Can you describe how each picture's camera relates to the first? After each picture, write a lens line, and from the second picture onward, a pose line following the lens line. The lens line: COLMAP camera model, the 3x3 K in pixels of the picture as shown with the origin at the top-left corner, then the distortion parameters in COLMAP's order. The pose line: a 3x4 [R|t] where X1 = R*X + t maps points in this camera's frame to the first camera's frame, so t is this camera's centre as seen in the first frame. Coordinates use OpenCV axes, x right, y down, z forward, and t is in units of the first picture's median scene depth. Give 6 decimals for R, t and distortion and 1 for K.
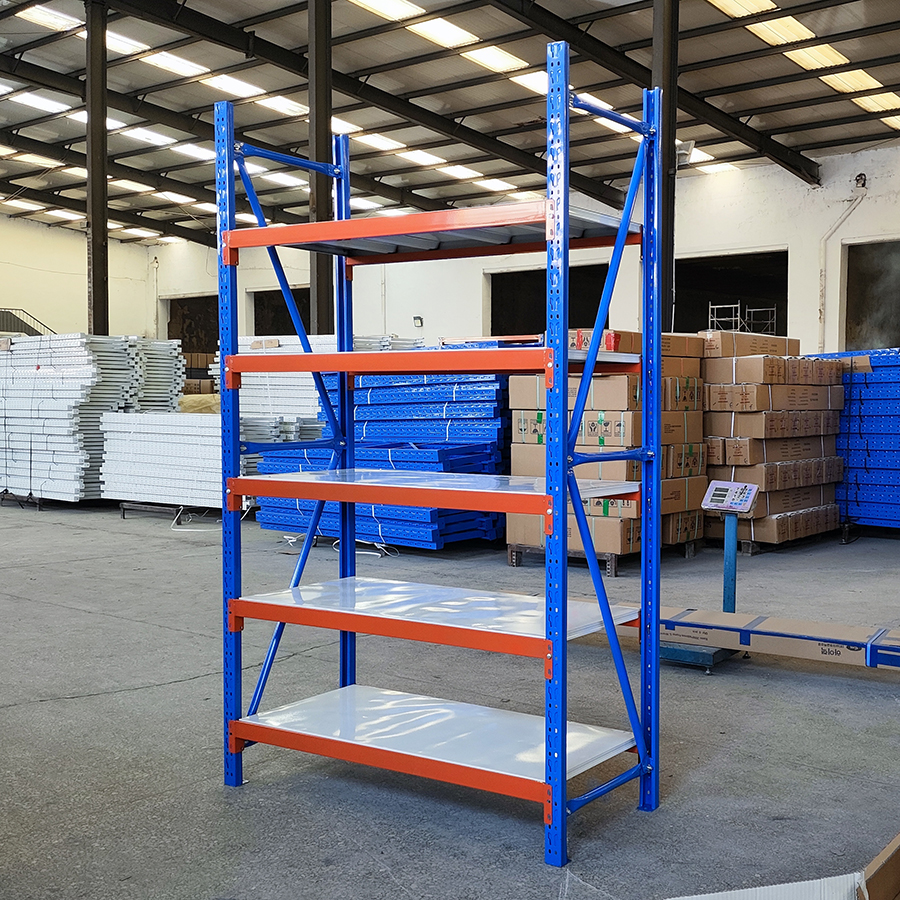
lens RADIAL K [[1133.3, 0, 450.1], [0, 1133.3, 440.3], [0, 0, 1]] dist [0.075813, 0.000000]
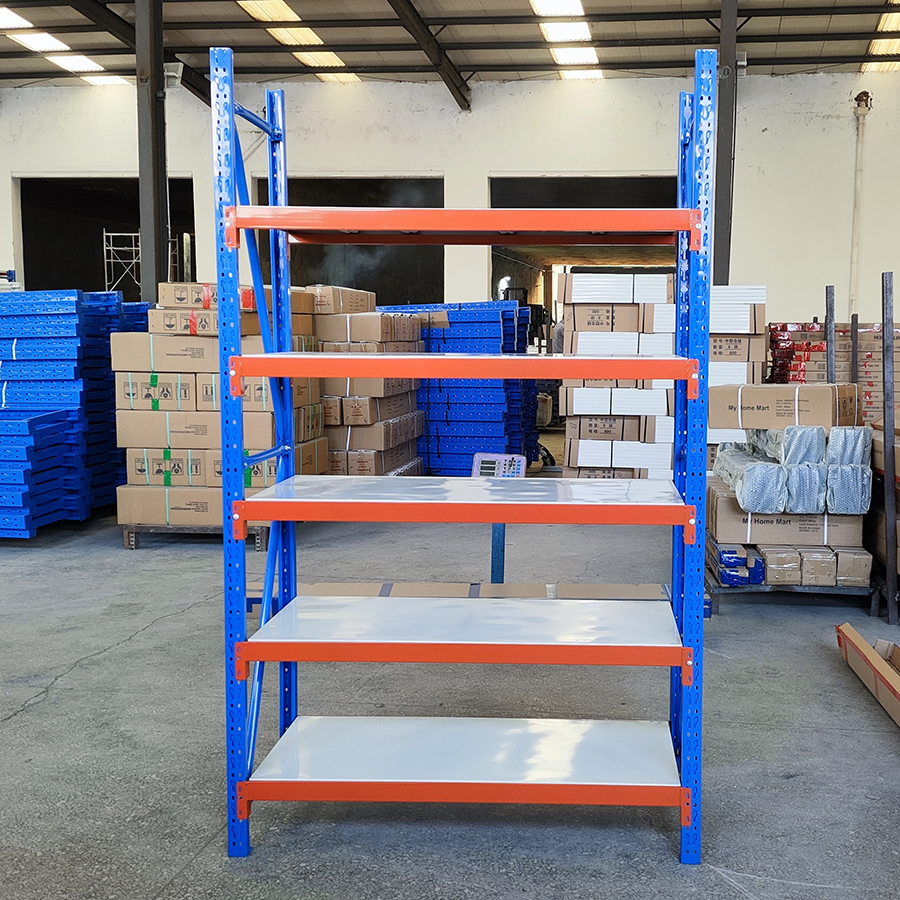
lens RADIAL K [[1205.2, 0, 449.6], [0, 1205.2, 458.0], [0, 0, 1]] dist [0.053444, 0.000000]
pose [[0.865966, -0.055086, 0.497059, -0.192930], [0.021242, 0.997070, 0.073492, -0.023995], [-0.499651, -0.053083, 0.864599, 0.057237]]
